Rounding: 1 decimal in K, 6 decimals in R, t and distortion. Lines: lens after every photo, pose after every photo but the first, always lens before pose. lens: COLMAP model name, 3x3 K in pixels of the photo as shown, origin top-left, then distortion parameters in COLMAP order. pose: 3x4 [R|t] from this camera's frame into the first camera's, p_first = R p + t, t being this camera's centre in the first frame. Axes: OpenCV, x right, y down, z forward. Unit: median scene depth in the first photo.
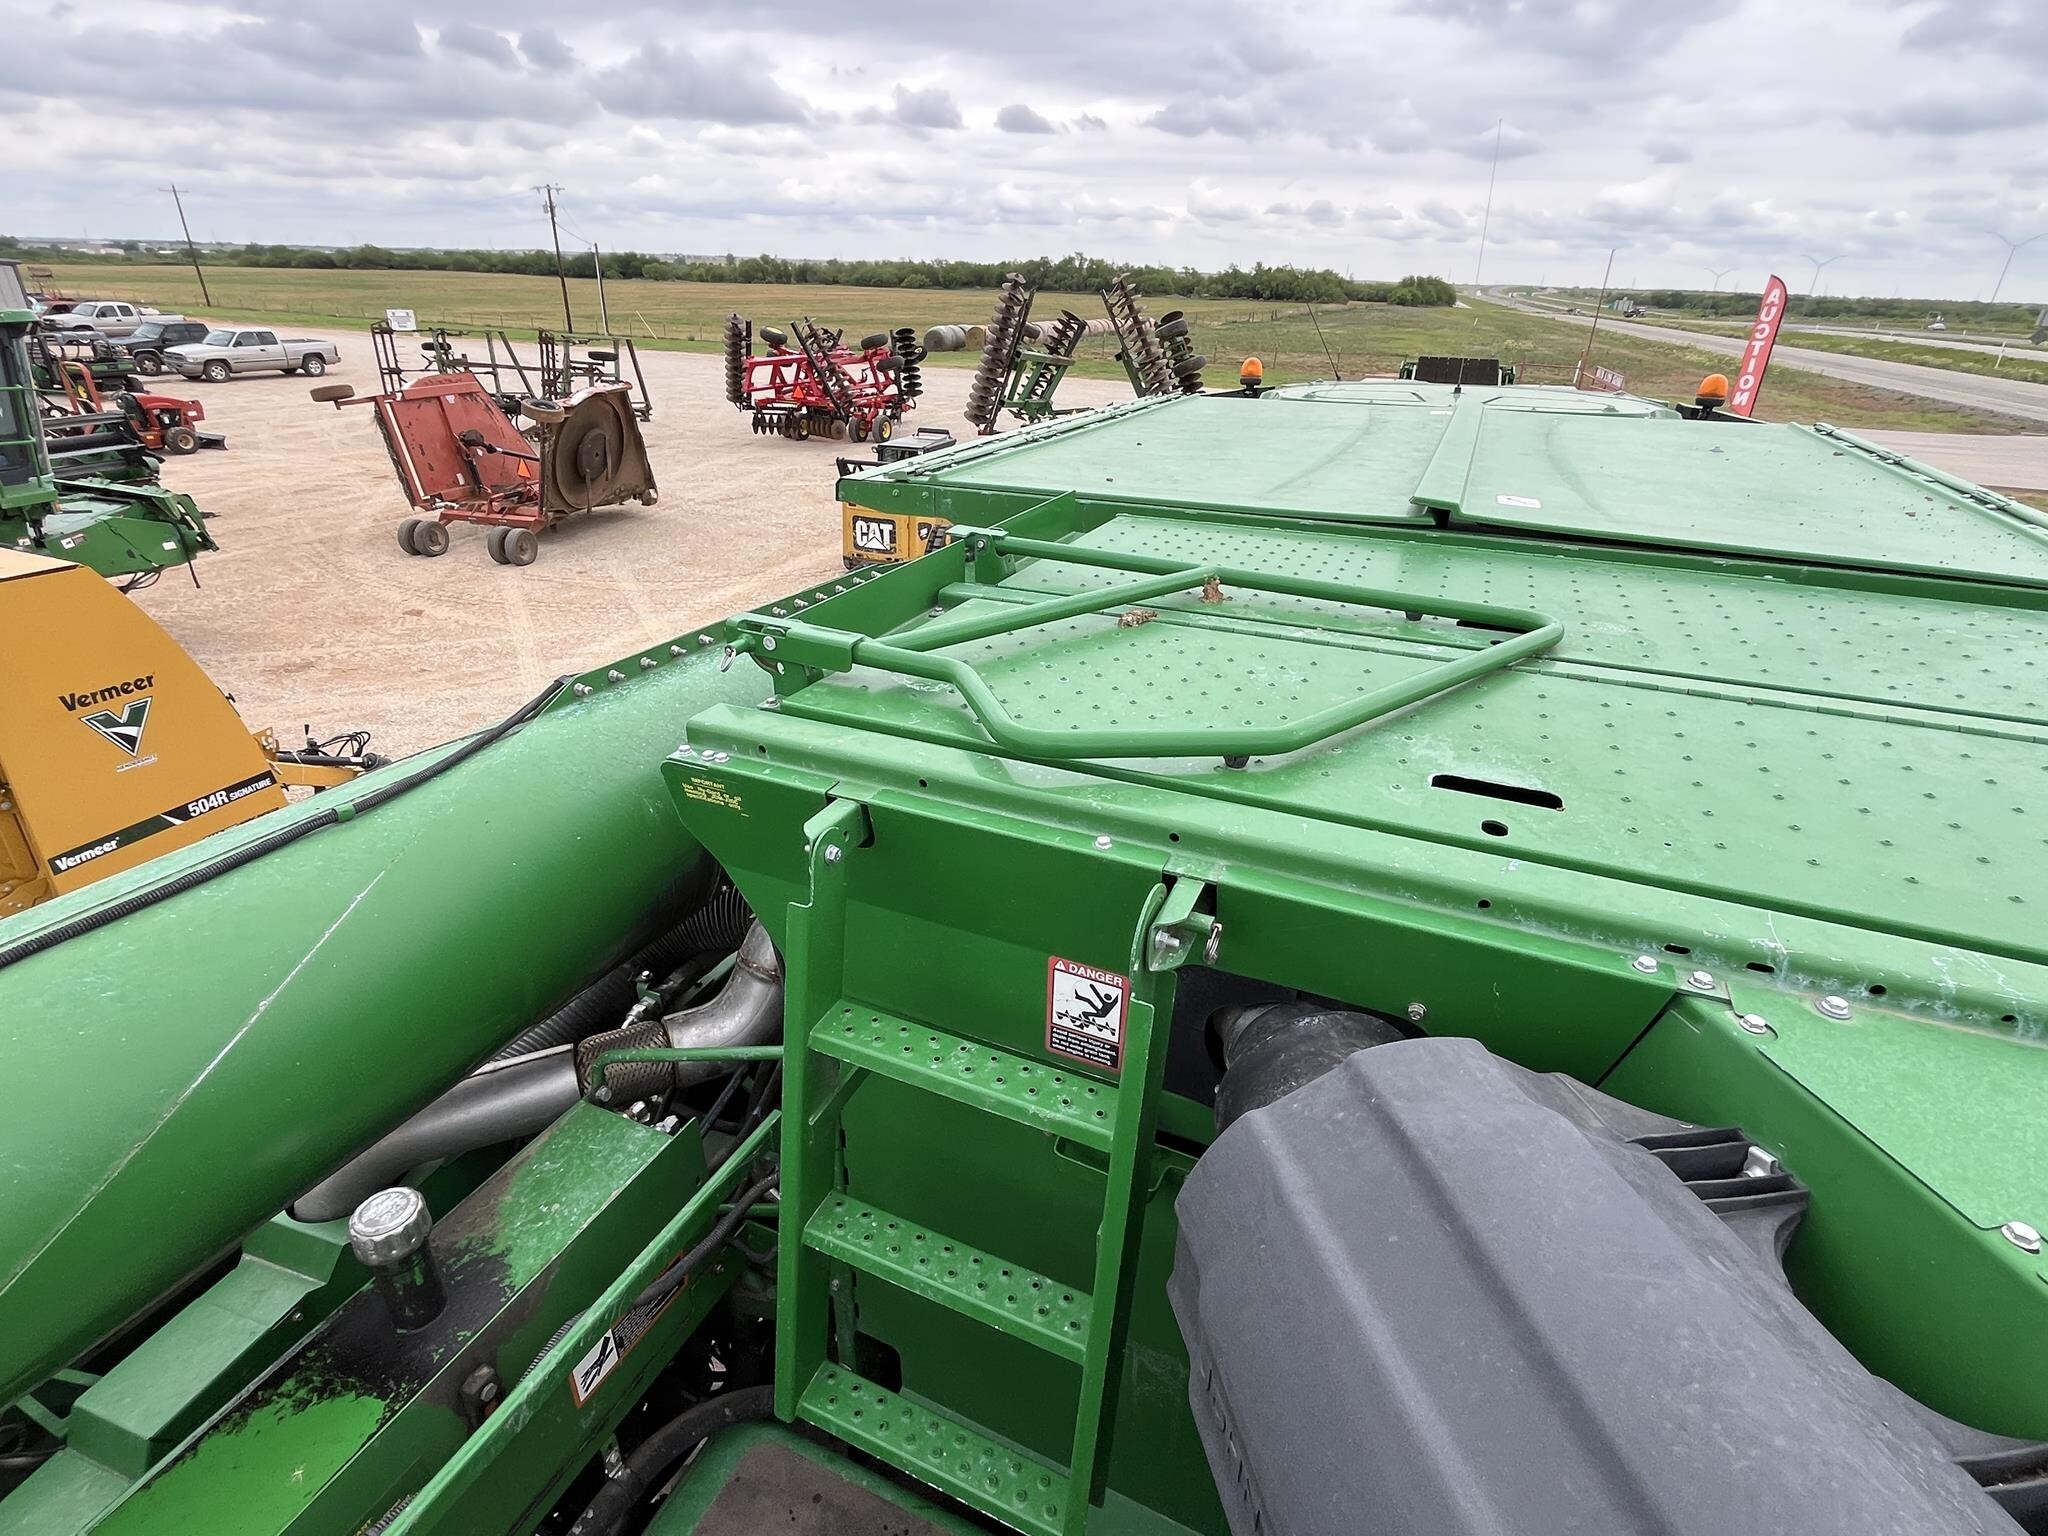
lens RADIAL K [[1007.5, 0, 1013.1], [0, 1007.5, 765.6], [0, 0, 1]] dist [0.001523, -0.001081]
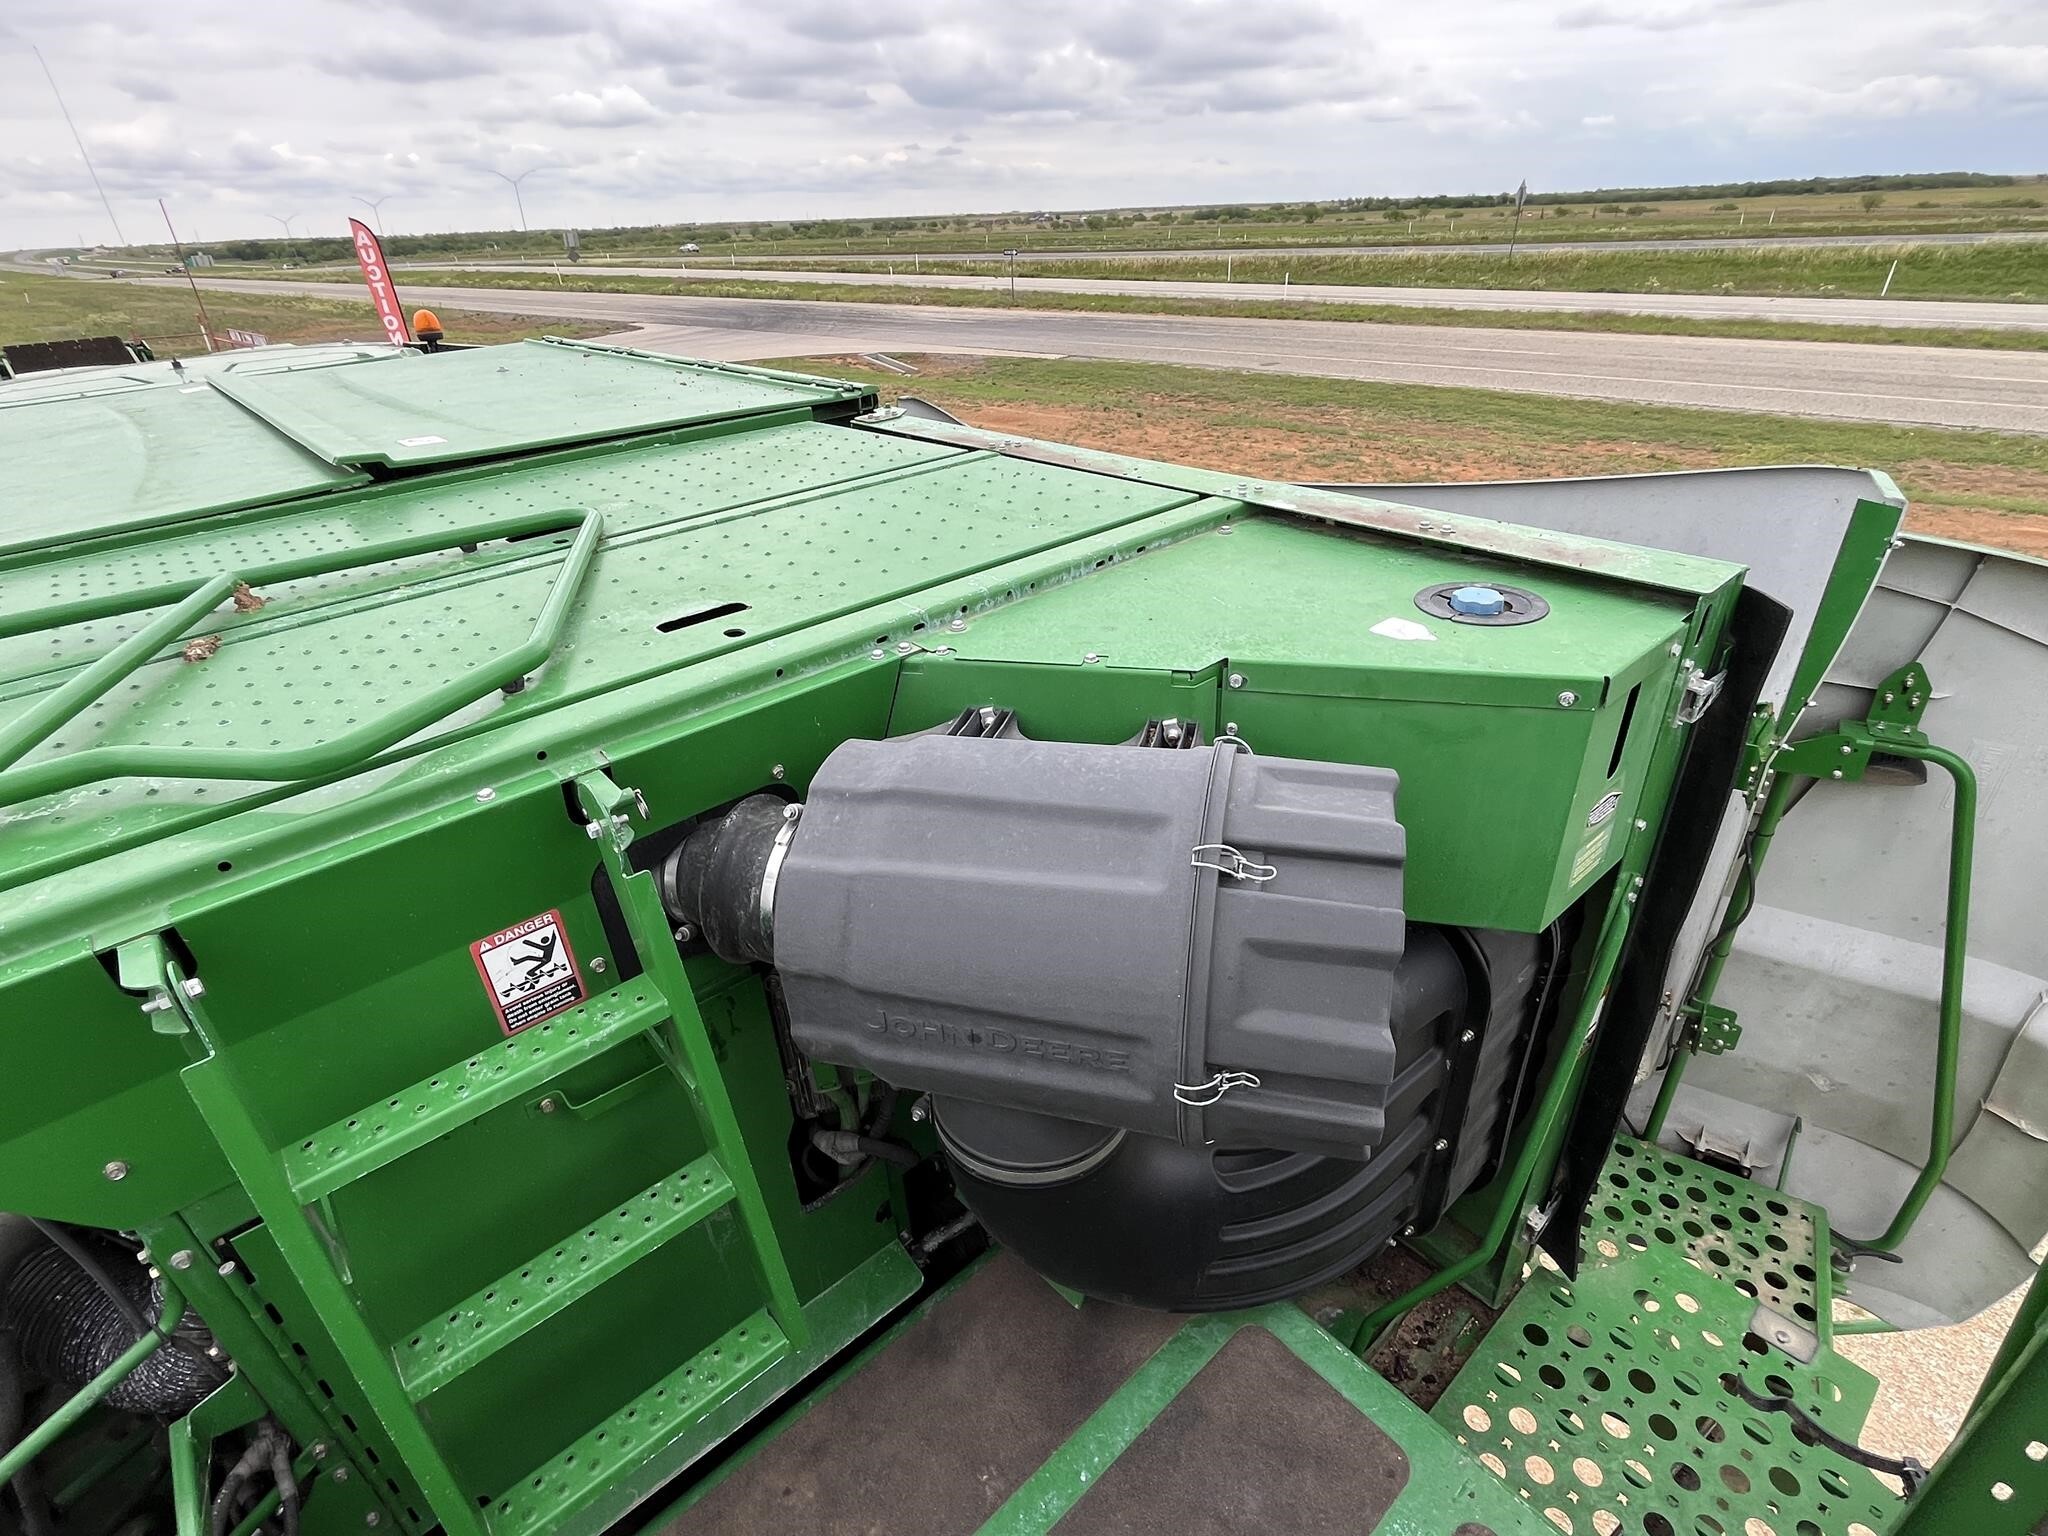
lens RADIAL K [[1007.5, 0, 1013.1], [0, 1007.5, 765.6], [0, 0, 1]] dist [0.001523, -0.001081]
pose [[0.425603, -0.475063, 0.770180, -0.398470], [0.442244, 0.851743, 0.280987, 0.000818], [-0.789482, 0.221019, 0.572598, -0.003438]]
